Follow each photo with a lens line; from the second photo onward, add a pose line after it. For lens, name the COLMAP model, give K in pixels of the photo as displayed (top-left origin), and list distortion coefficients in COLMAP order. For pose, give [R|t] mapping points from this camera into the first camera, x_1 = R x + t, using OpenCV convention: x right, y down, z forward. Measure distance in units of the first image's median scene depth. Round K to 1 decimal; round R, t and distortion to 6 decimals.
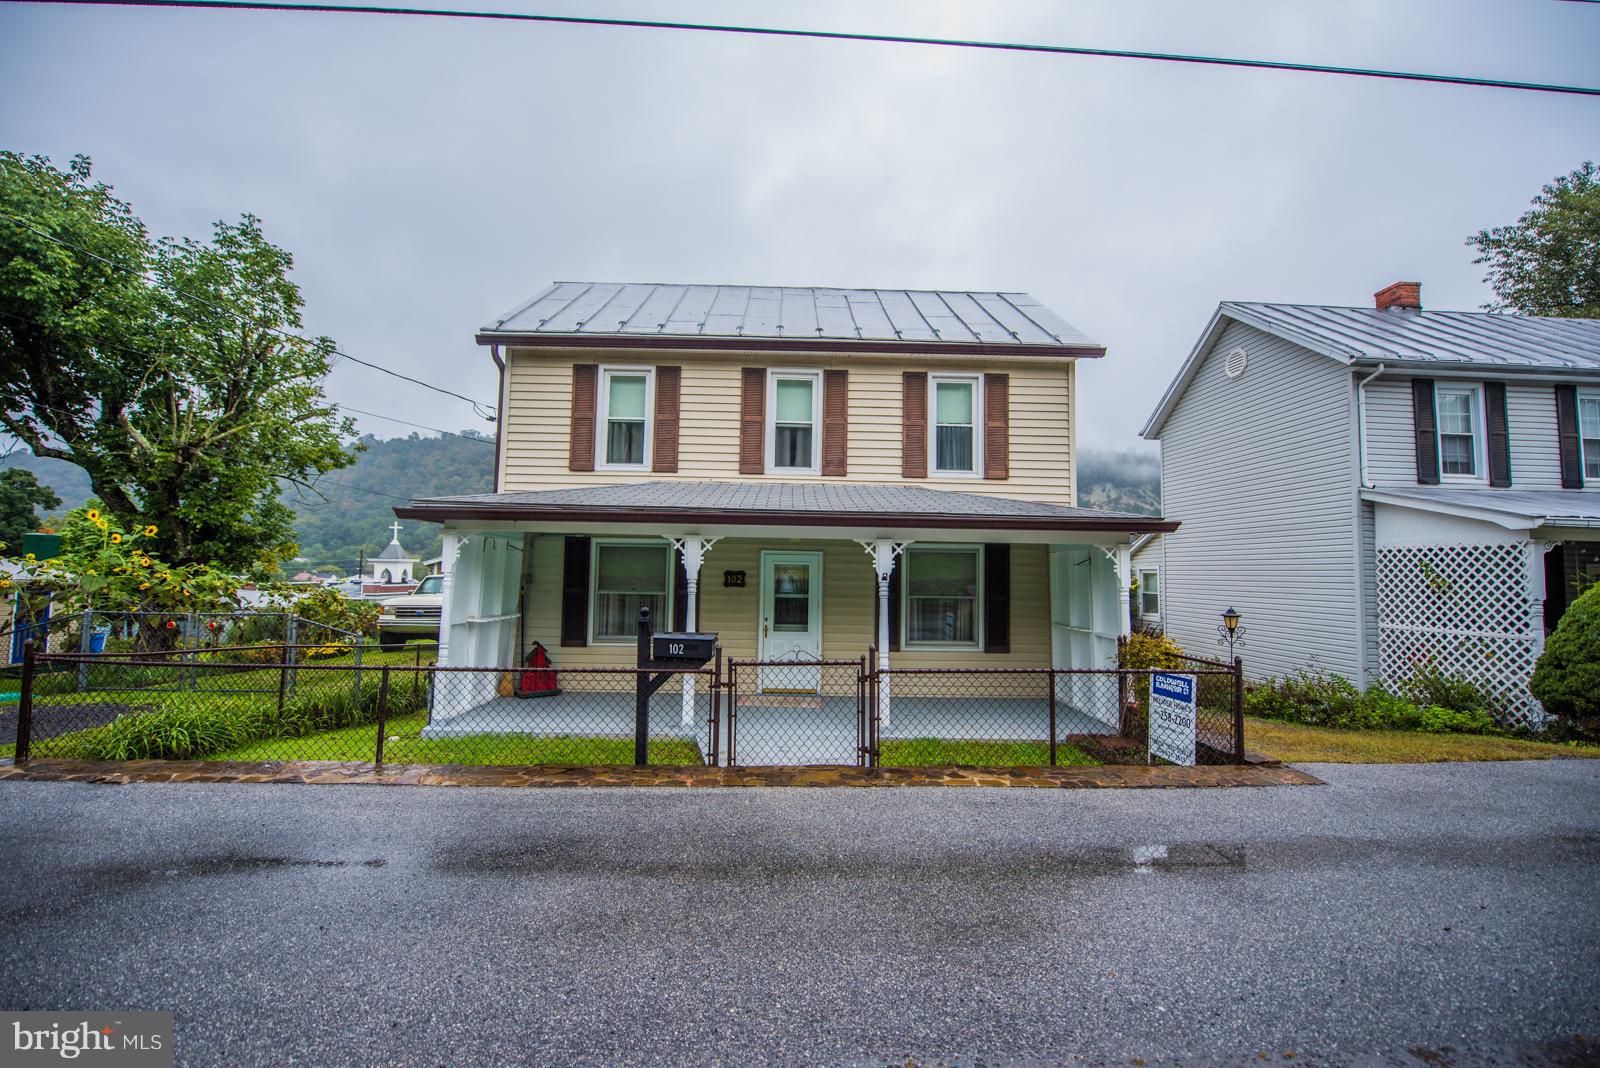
lens RADIAL K [[618.0, 0, 802.6], [0, 618.0, 534.0], [0, 0, 1]] dist [-0.001893, -0.002743]
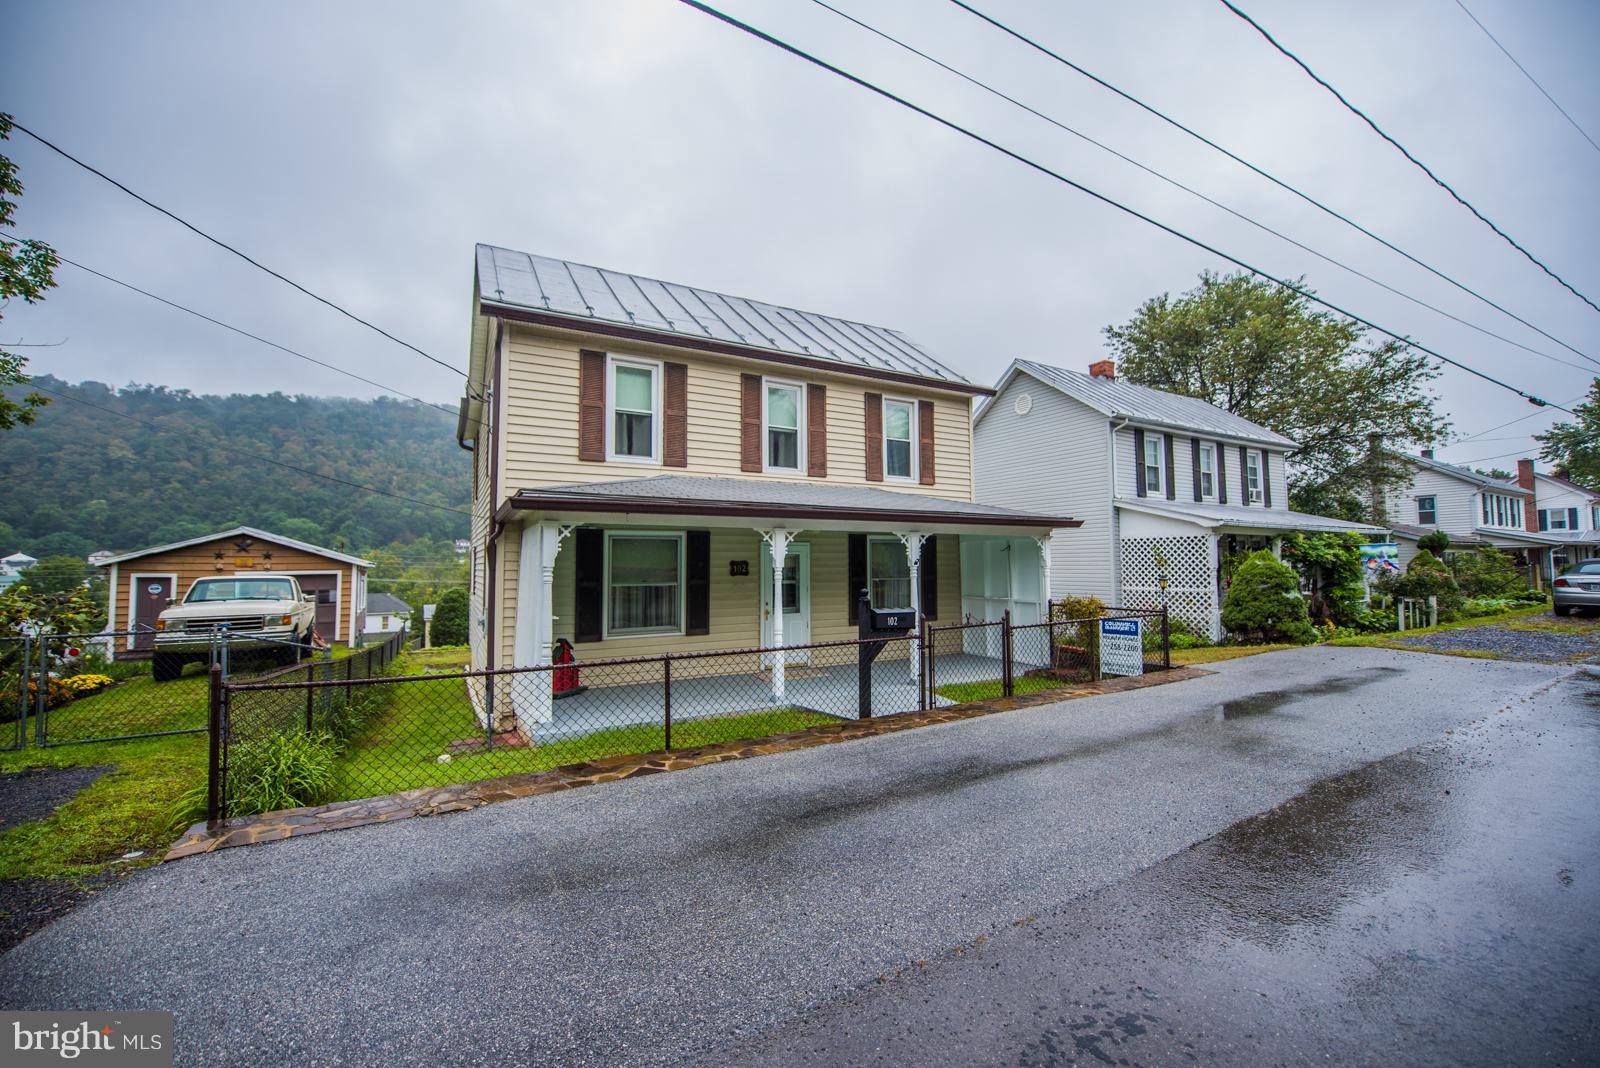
lens RADIAL K [[618.0, 0, 794.3], [0, 618.0, 534.8], [0, 0, 1]] dist [-0.001893, -0.002743]
pose [[0.890499, -0.001875, 0.454981, -0.511620], [-0.008295, 0.999758, 0.020357, -0.008693], [-0.454910, -0.021902, 0.890268, -0.011624]]
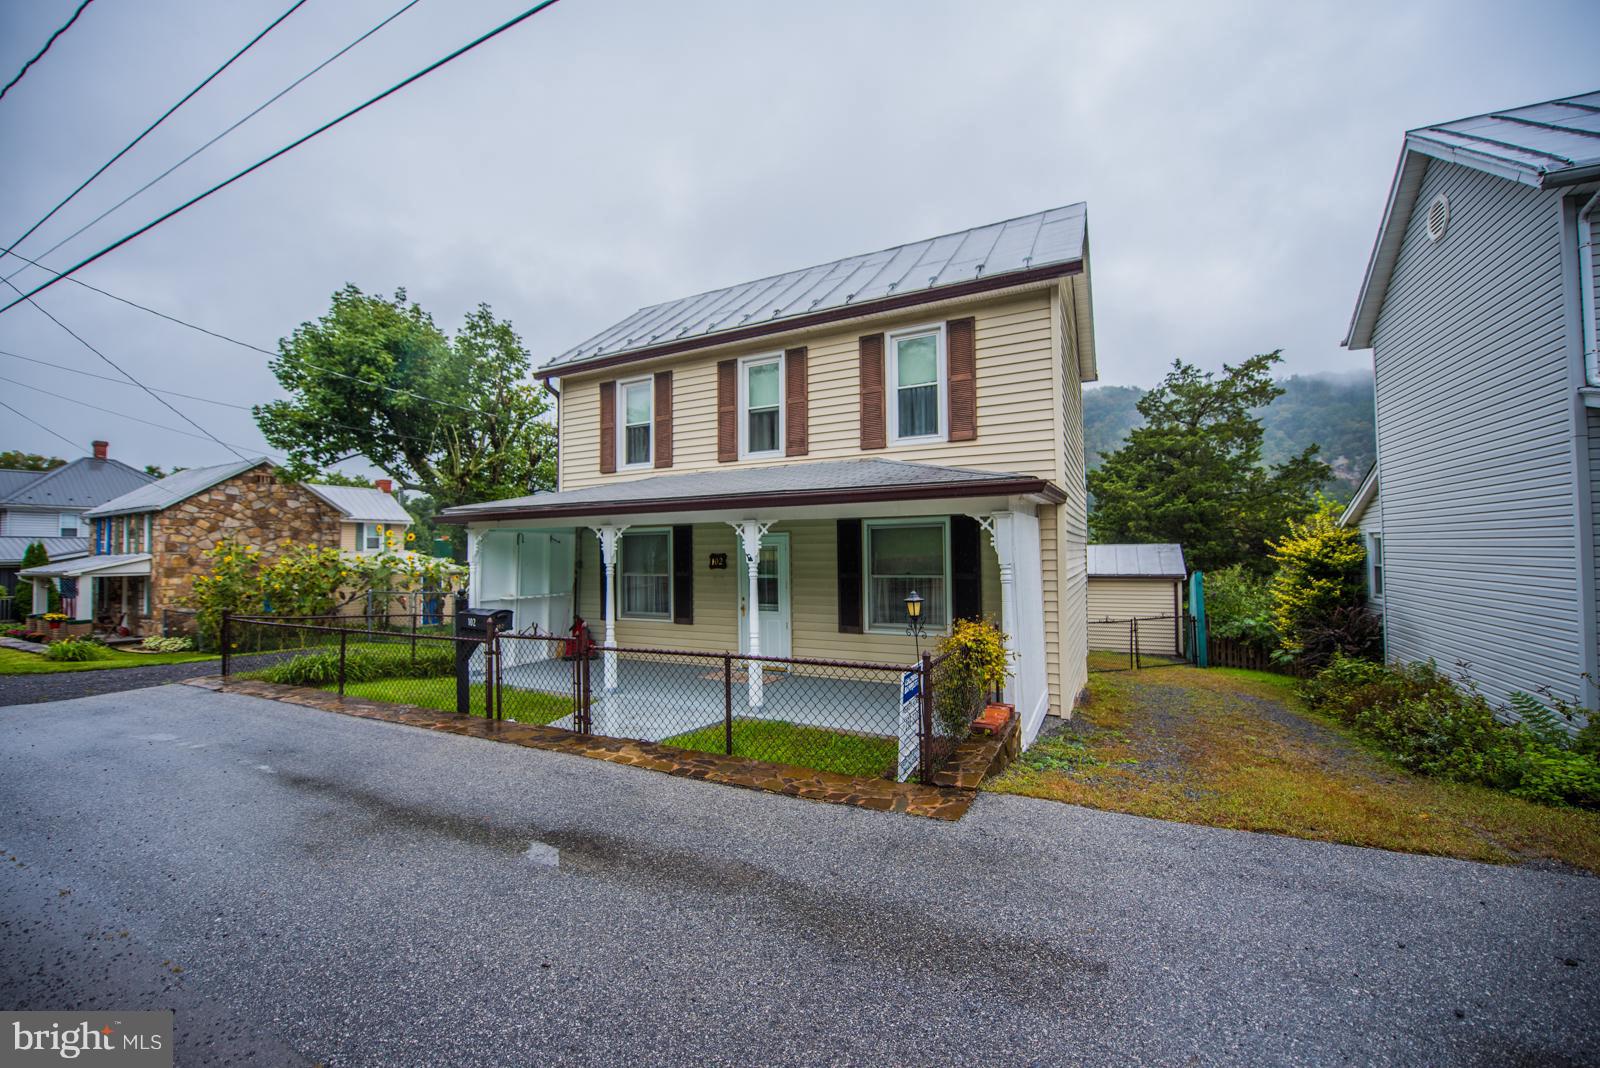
lens RADIAL K [[618.0, 0, 803.1], [0, 618.0, 536.1], [0, 0, 1]] dist [-0.001893, -0.002743]
pose [[0.883128, -0.037477, -0.467634, 0.518449], [0.055312, 0.998169, 0.024461, 0.011069], [0.465861, -0.047468, 0.883584, 0.120506]]
